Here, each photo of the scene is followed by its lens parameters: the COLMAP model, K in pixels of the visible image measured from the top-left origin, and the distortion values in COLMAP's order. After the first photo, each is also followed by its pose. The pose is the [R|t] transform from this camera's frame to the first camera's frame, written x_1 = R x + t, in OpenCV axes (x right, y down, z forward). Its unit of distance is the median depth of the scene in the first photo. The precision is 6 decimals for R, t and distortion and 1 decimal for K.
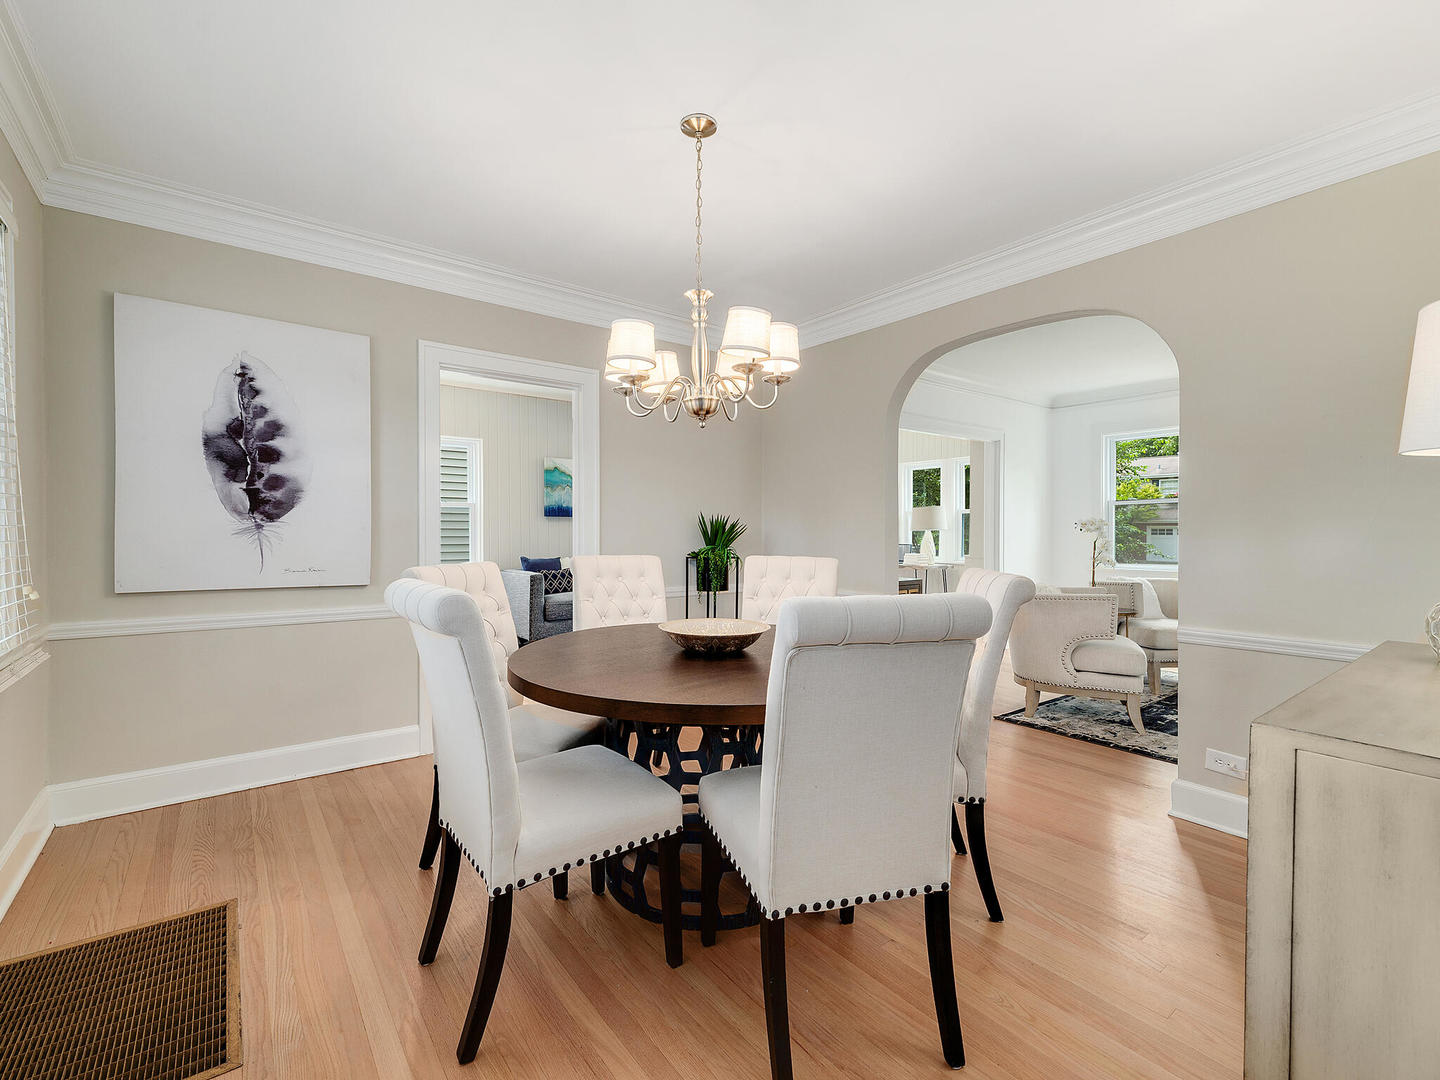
lens RADIAL K [[650.9, 0, 726.1], [0, 650.9, 548.5], [0, 0, 1]] dist [0.015332, 0.000359]
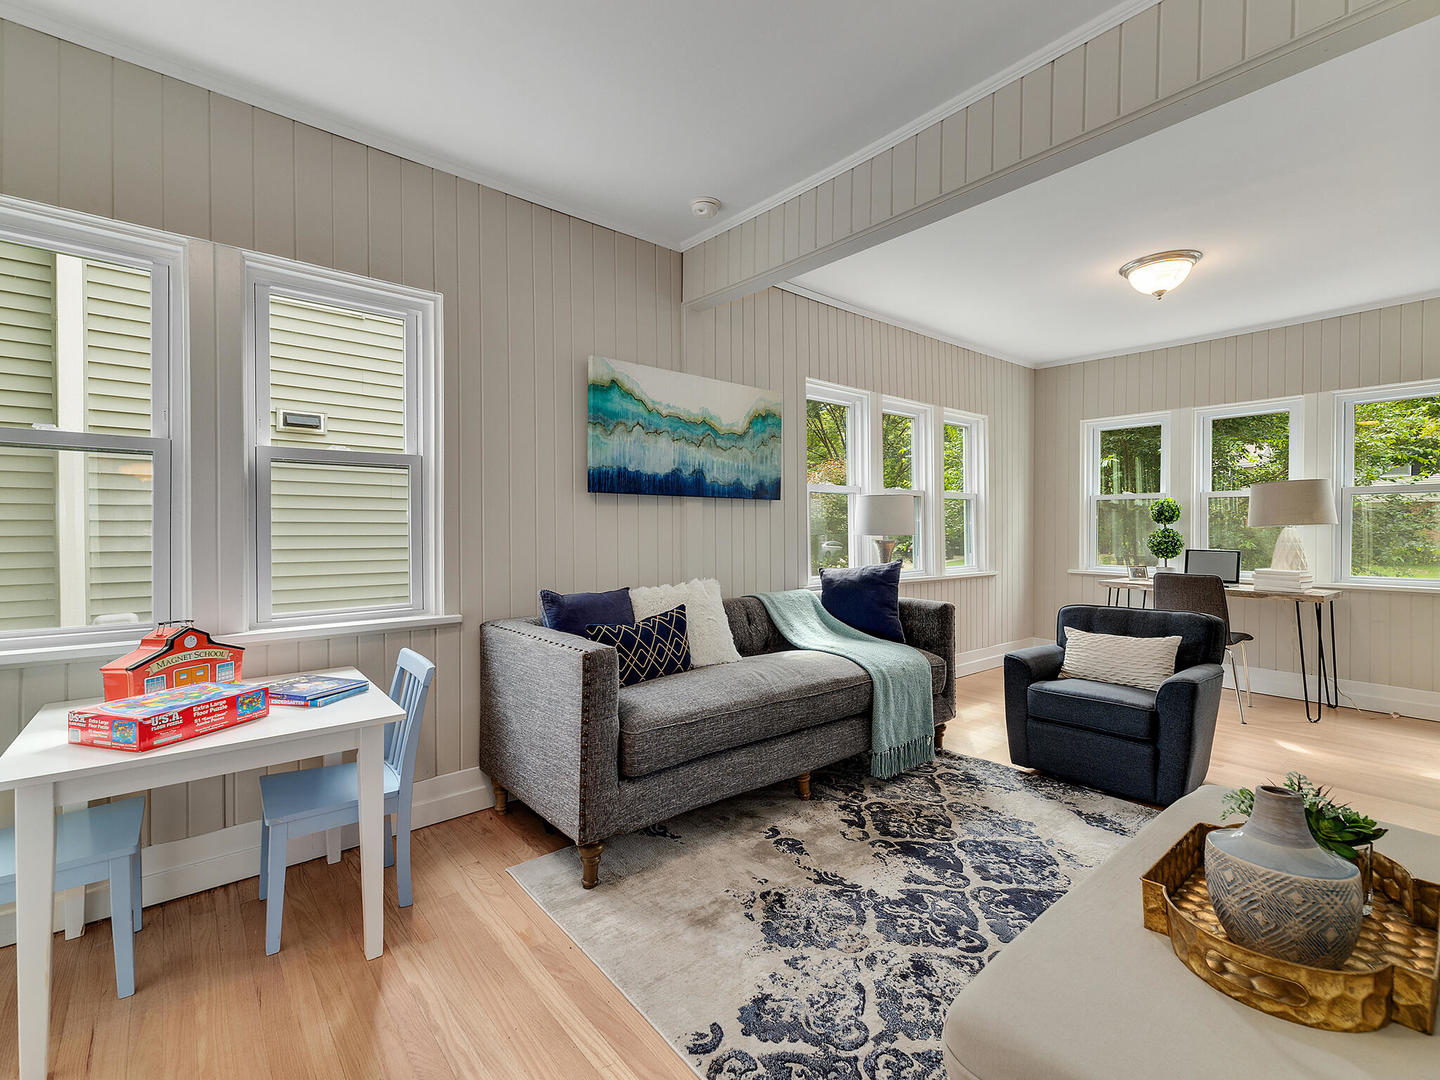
lens RADIAL K [[650.9, 0, 726.1], [0, 650.9, 548.5], [0, 0, 1]] dist [0.015332, 0.000359]
pose [[0.998951, -0.001468, 0.045771, -0.471004], [0.000825, 0.999901, 0.014051, -0.039691], [-0.045787, -0.013998, 0.998853, 1.274752]]
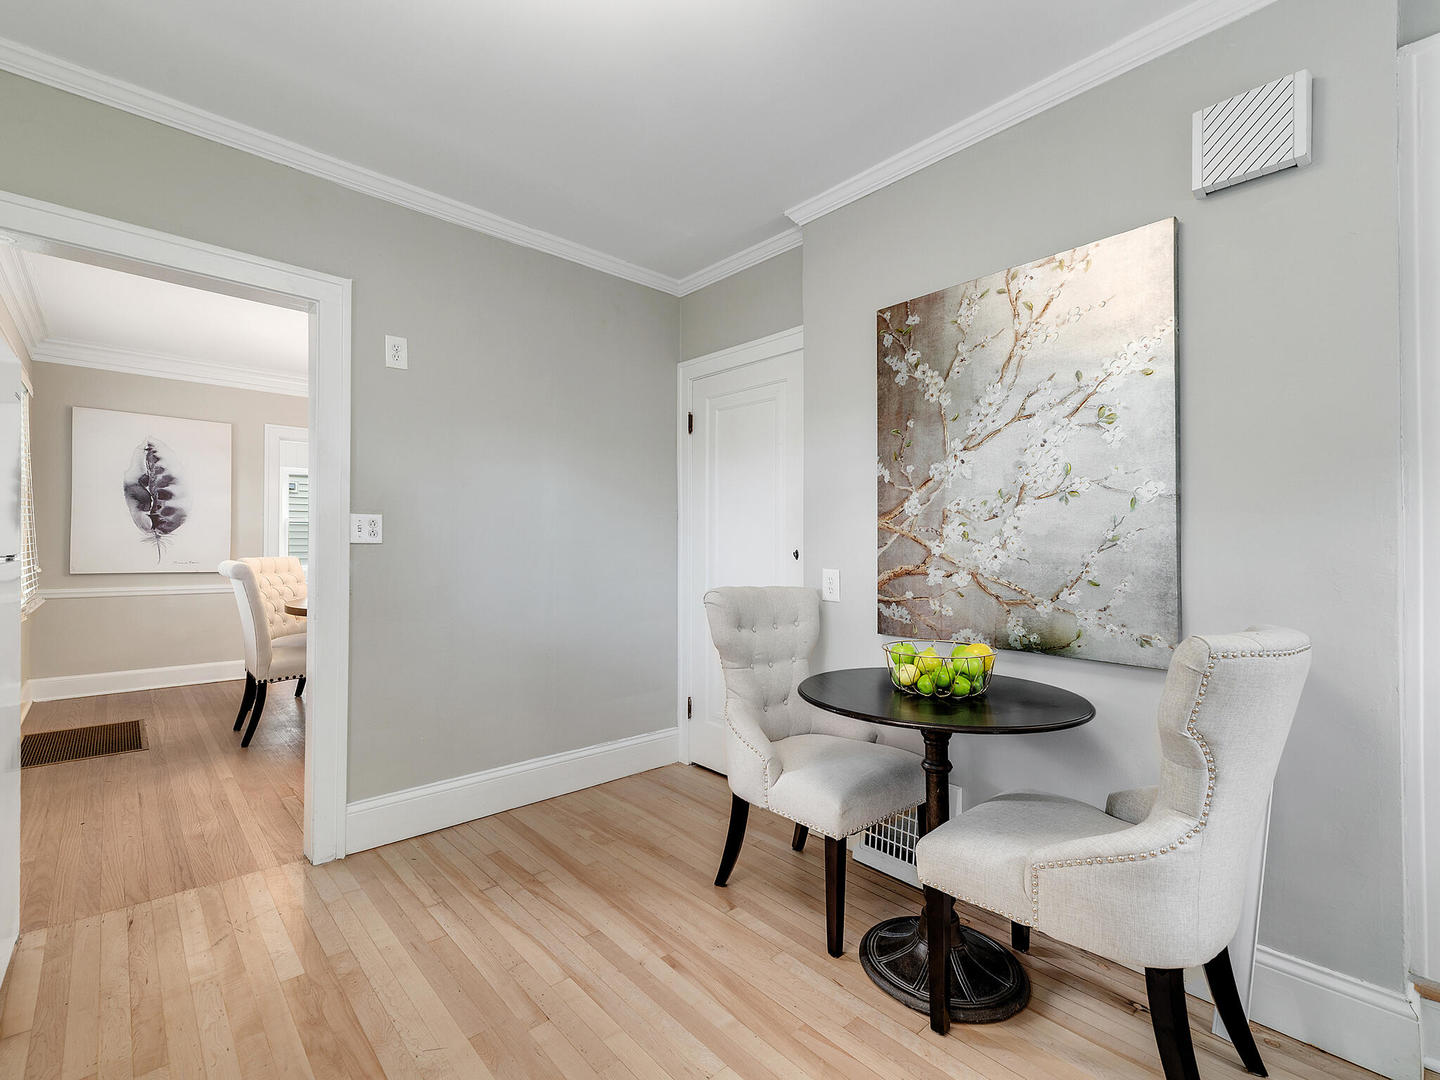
lens RADIAL K [[650.9, 0, 726.1], [0, 650.9, 548.5], [0, 0, 1]] dist [0.015332, 0.000359]
pose [[0.995503, 0.000695, 0.094724, 0.604348], [0.001046, 0.999831, -0.018335, 0.029965], [-0.094721, 0.018352, 0.995335, -0.854499]]
